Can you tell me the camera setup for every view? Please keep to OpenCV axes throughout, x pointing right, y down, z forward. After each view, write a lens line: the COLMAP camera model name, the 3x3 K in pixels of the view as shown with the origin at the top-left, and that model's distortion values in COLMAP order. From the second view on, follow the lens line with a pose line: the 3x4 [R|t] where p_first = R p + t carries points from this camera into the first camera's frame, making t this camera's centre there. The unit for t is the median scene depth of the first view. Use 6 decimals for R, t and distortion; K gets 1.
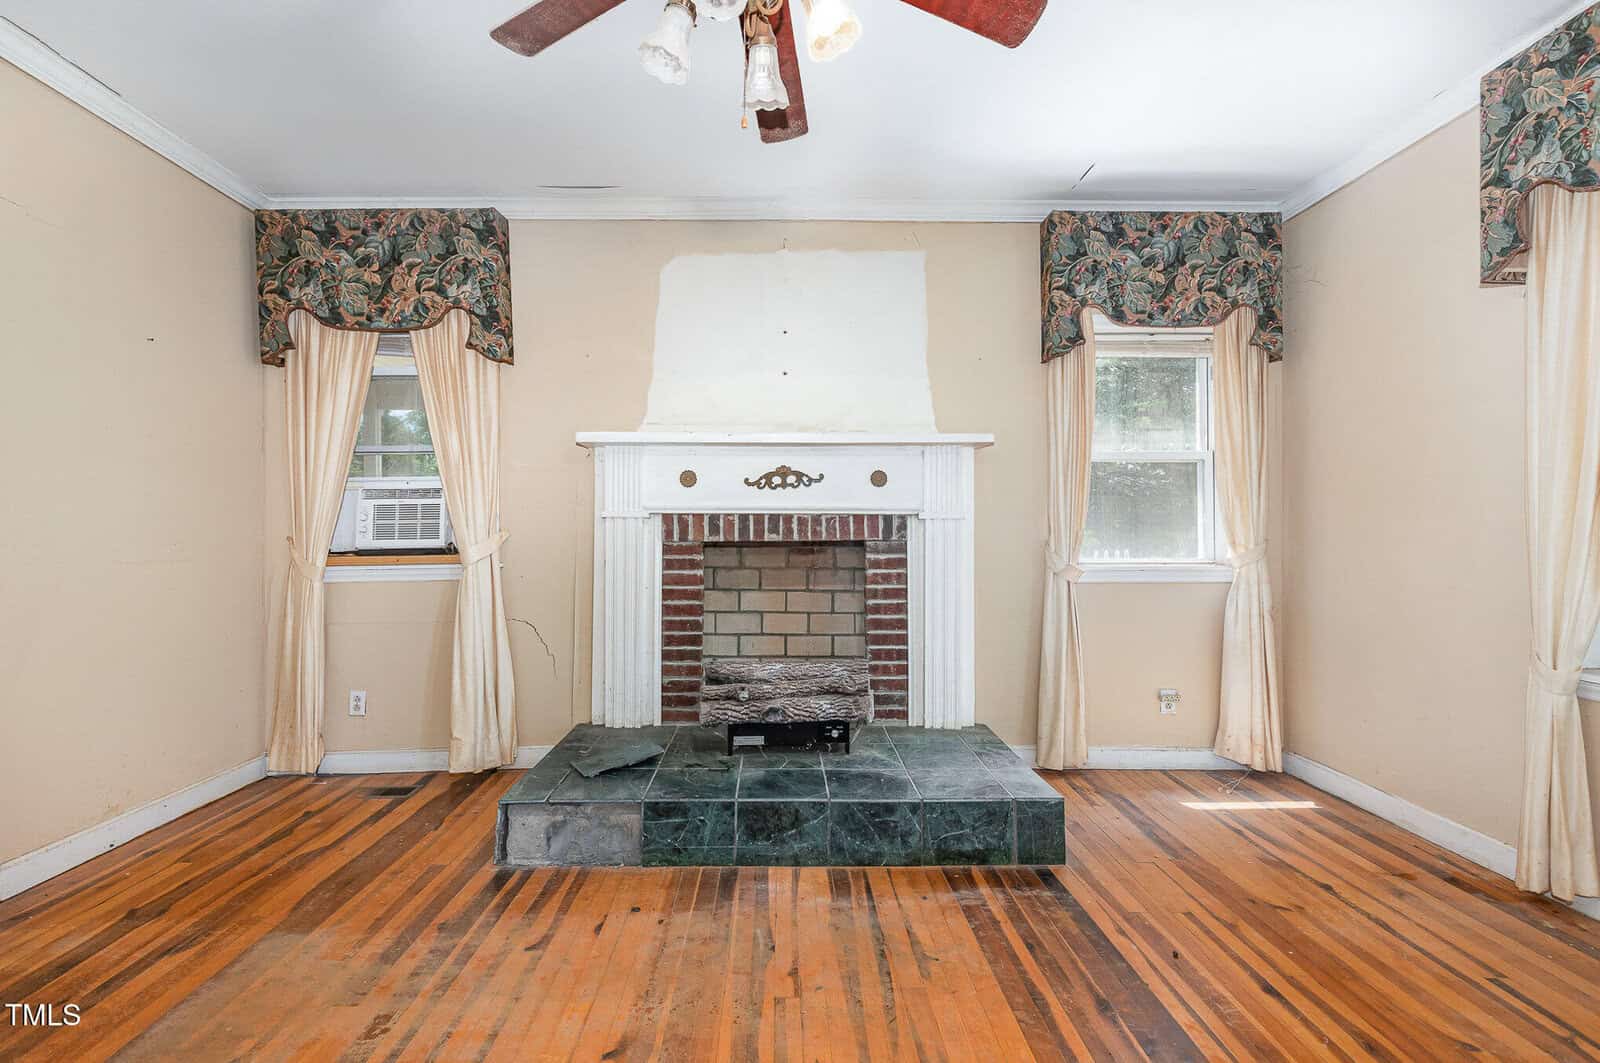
lens RADIAL K [[728.3, 0, 796.3], [0, 728.3, 530.1], [0, 0, 1]] dist [0.007506, -0.000812]
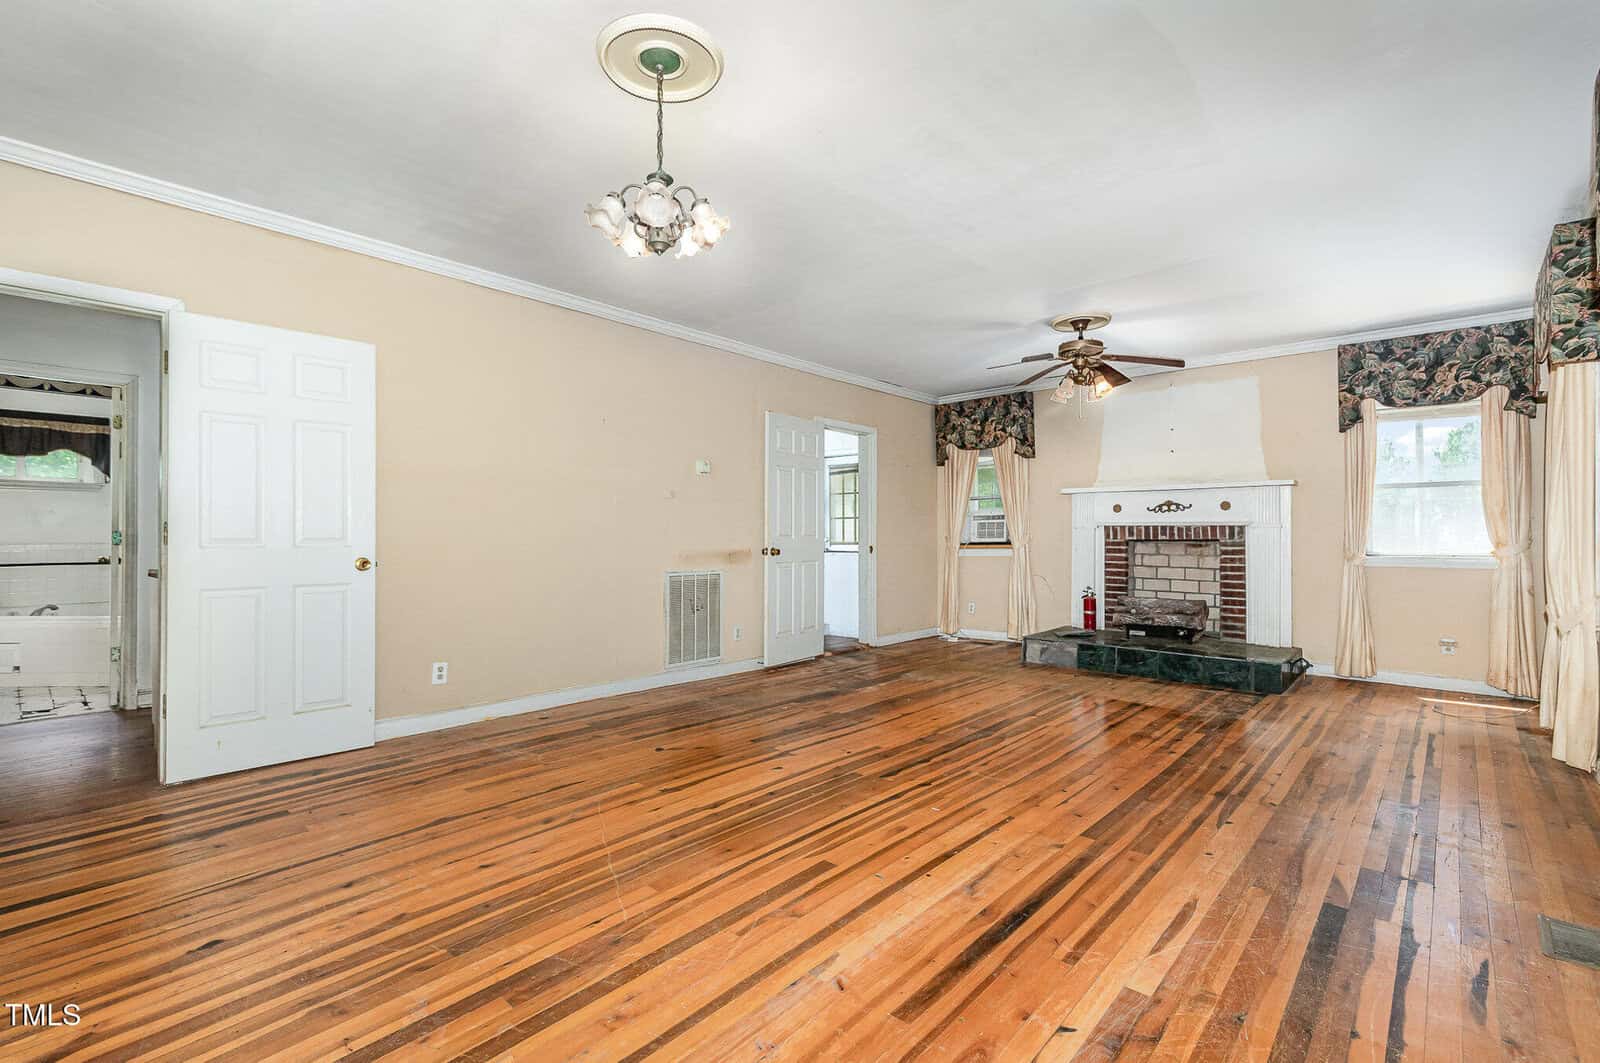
lens RADIAL K [[728.3, 0, 795.2], [0, 728.3, 529.5], [0, 0, 1]] dist [0.007506, -0.000812]
pose [[0.727926, -0.004636, -0.685639, 0.595844], [0.002306, 0.999988, -0.004313, -0.005632], [0.685651, 0.001559, 0.727928, -1.100895]]
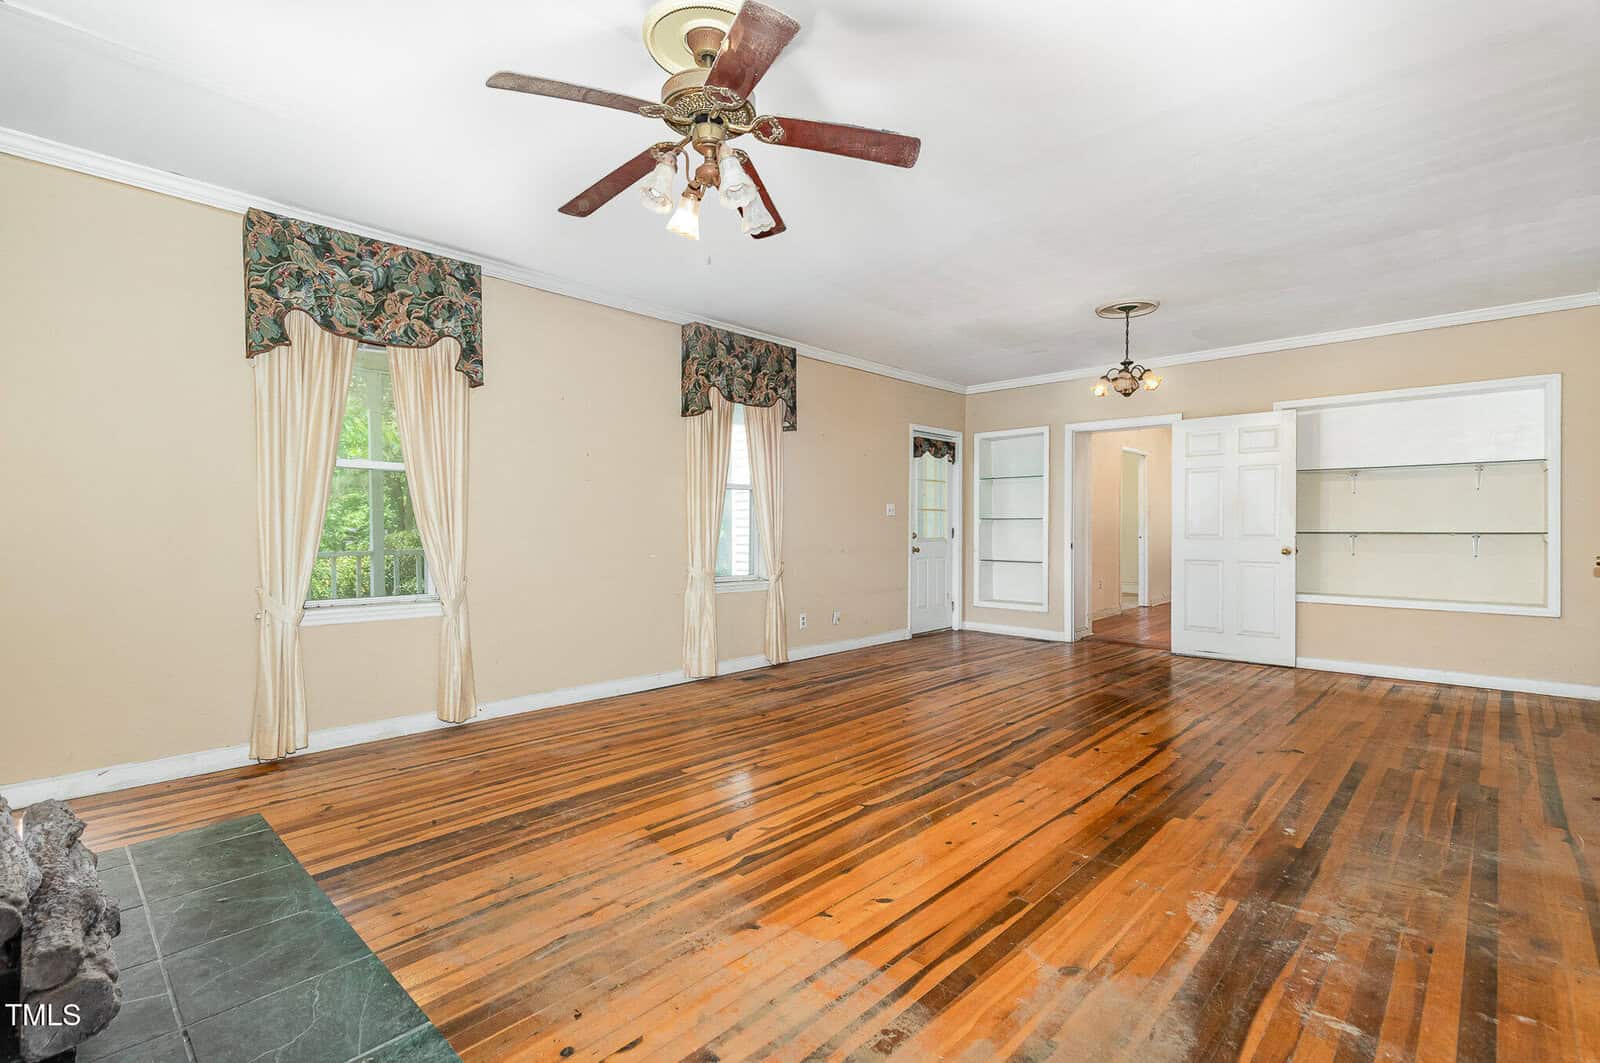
lens RADIAL K [[728.3, 0, 795.0], [0, 728.3, 533.0], [0, 0, 1]] dist [0.007506, -0.000812]
pose [[-0.705082, -0.006479, 0.709096, -0.556723], [-0.004445, 0.999979, 0.004717, 0.002871], [-0.709112, 0.000174, -0.705096, 0.847241]]
